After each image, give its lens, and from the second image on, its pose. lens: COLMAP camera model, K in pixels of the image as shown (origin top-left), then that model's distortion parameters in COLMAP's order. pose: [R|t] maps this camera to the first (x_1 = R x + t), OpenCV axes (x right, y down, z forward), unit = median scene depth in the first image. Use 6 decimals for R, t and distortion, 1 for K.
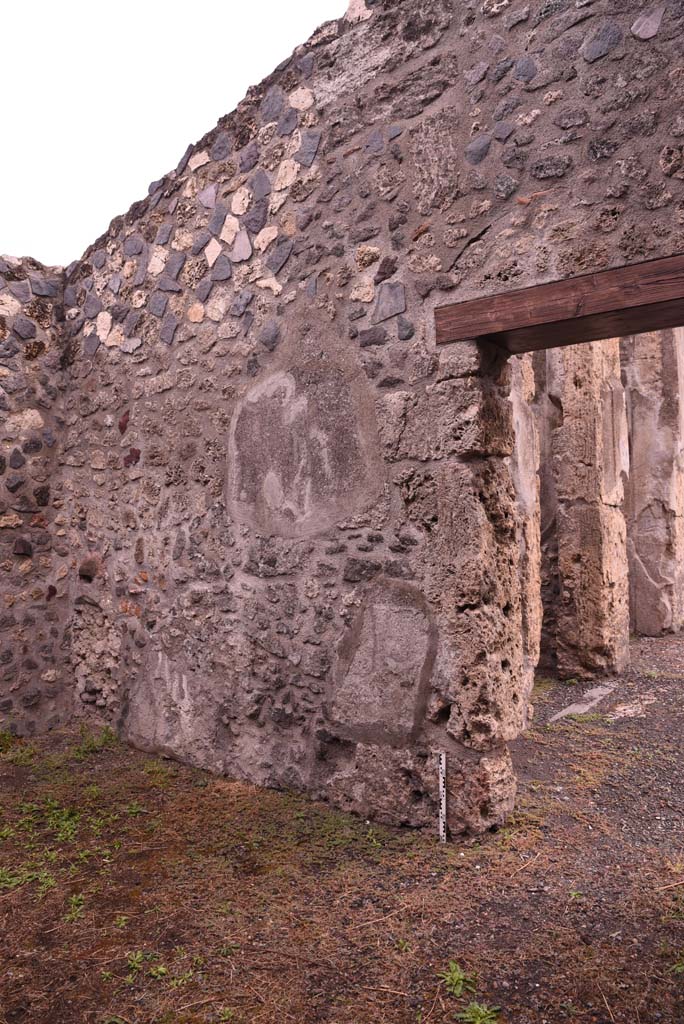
lens RADIAL K [[695.1, 0, 333.9], [0, 695.1, 513.4], [0, 0, 1]] dist [-0.133070, 0.091456]
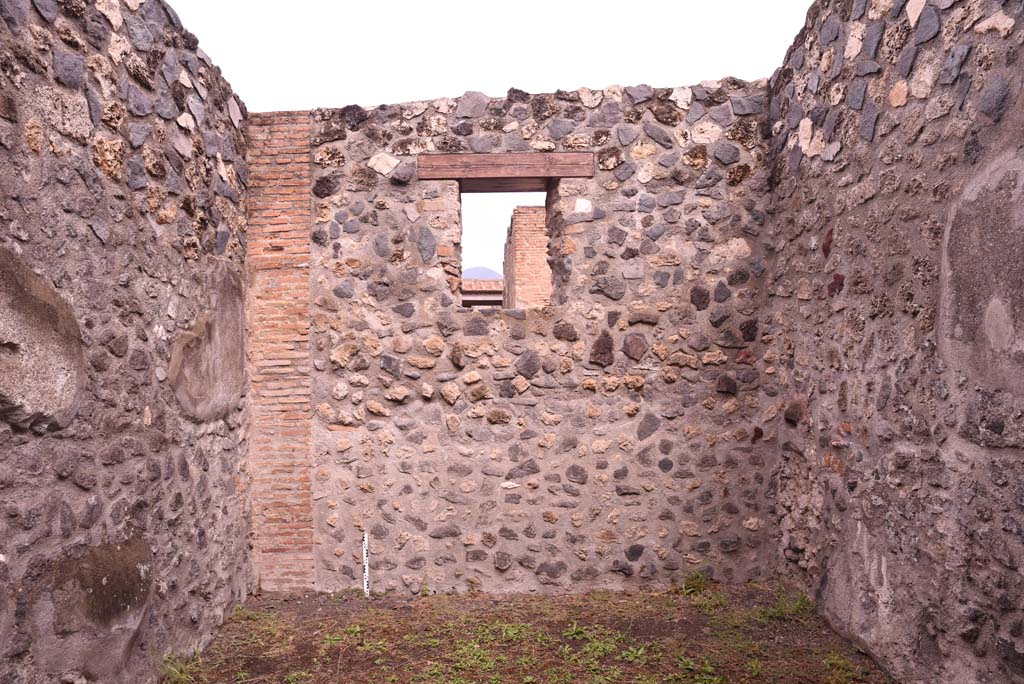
lens RADIAL K [[695.1, 0, 511.3], [0, 695.1, 352.1], [0, 0, 1]] dist [-0.133070, 0.091456]
pose [[0.634701, 0.014373, -0.772624, 0.114496], [0.001546, 0.999801, 0.019869, -0.019381], [0.772756, -0.013805, 0.634552, 0.199879]]
